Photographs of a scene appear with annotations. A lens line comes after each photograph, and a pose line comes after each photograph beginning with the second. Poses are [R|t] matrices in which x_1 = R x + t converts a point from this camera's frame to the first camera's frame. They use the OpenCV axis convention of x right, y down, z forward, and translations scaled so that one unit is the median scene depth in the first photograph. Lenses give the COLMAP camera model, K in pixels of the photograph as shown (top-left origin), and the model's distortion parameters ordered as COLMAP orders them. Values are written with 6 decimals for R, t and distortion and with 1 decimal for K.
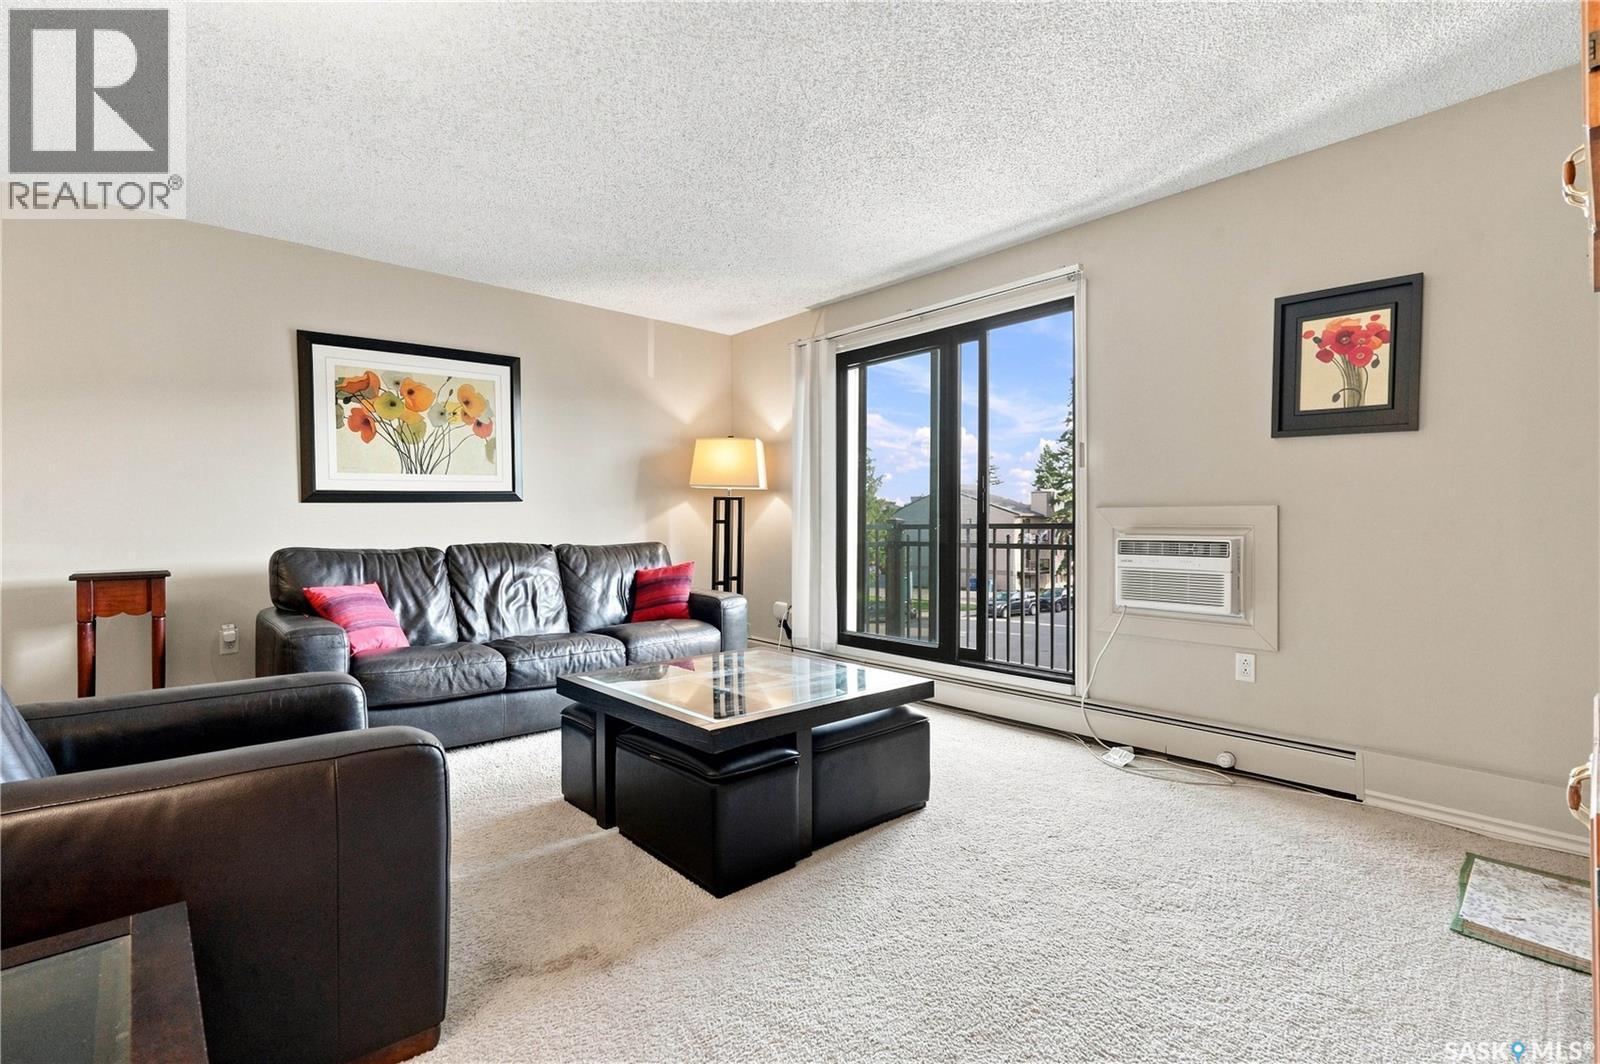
lens RADIAL K [[726.4, 0, 800.6], [0, 726.4, 520.8], [0, 0, 1]] dist [-0.001341, 0.000507]
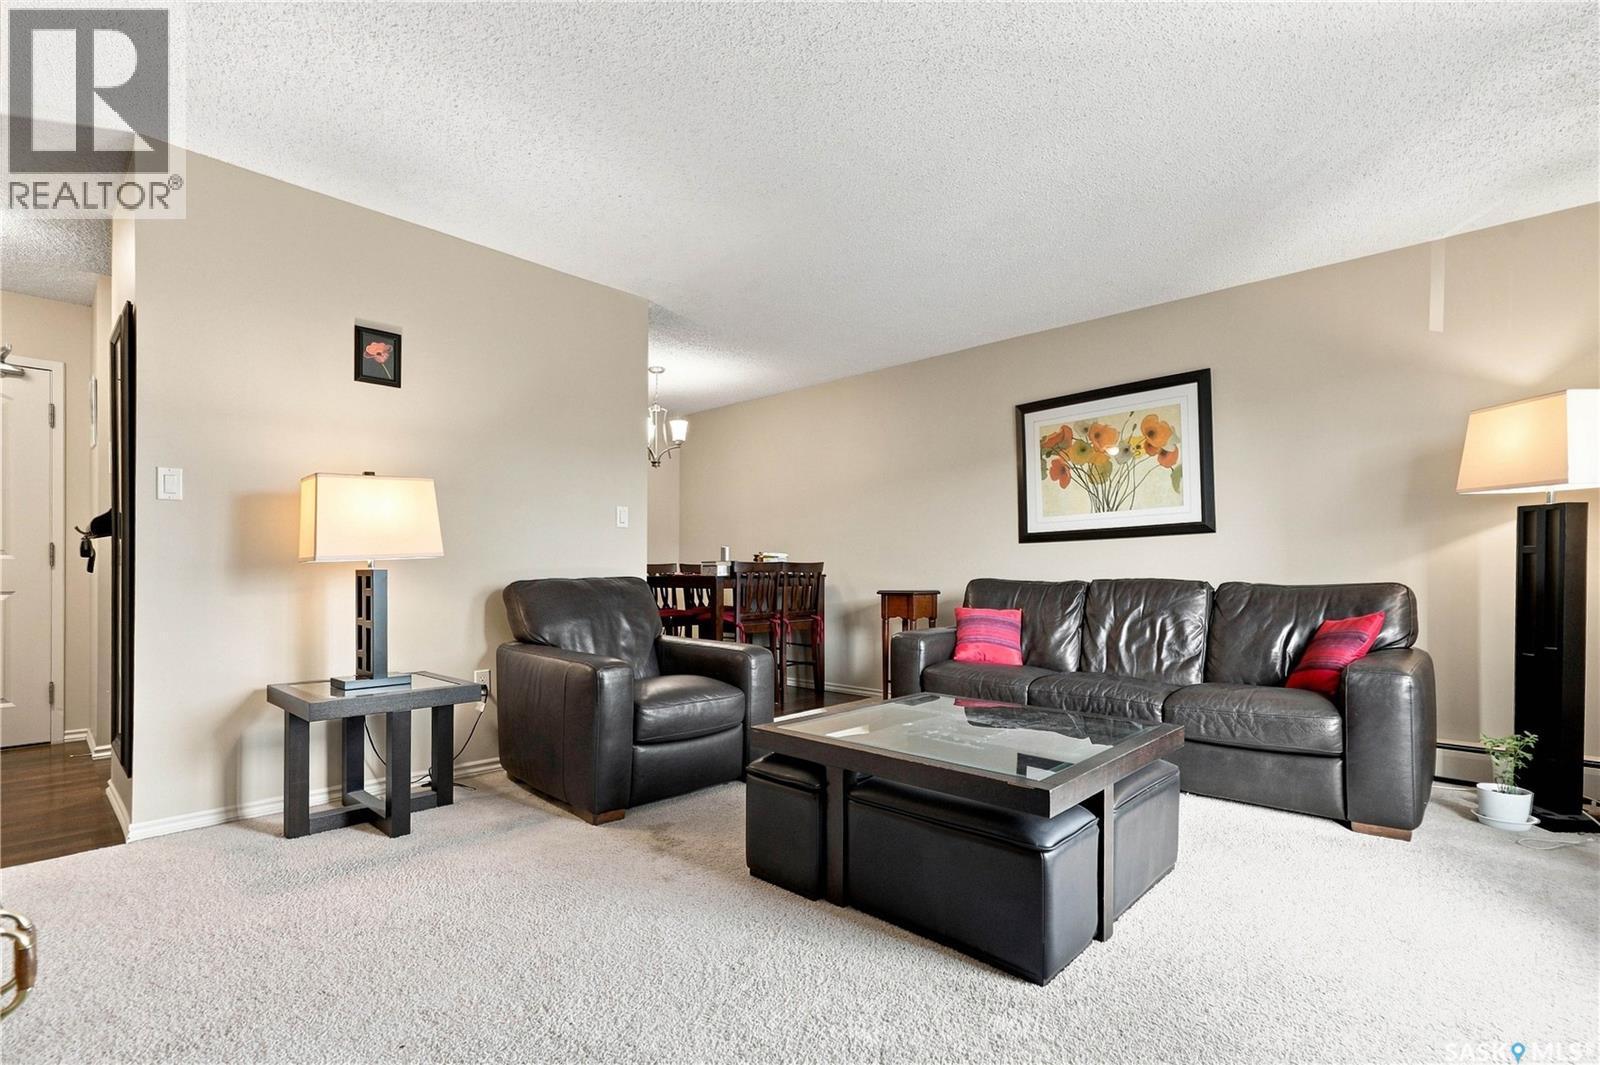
lens RADIAL K [[762.4, 0, 797.9], [0, 762.4, 564.9], [0, 0, 1]] dist [-0.000338, -0.000133]
pose [[0.075956, -0.001852, -0.997109, 0.553602], [0.009445, 0.999955, -0.001138, 0.009736], [0.997066, -0.009331, 0.075970, 0.484811]]
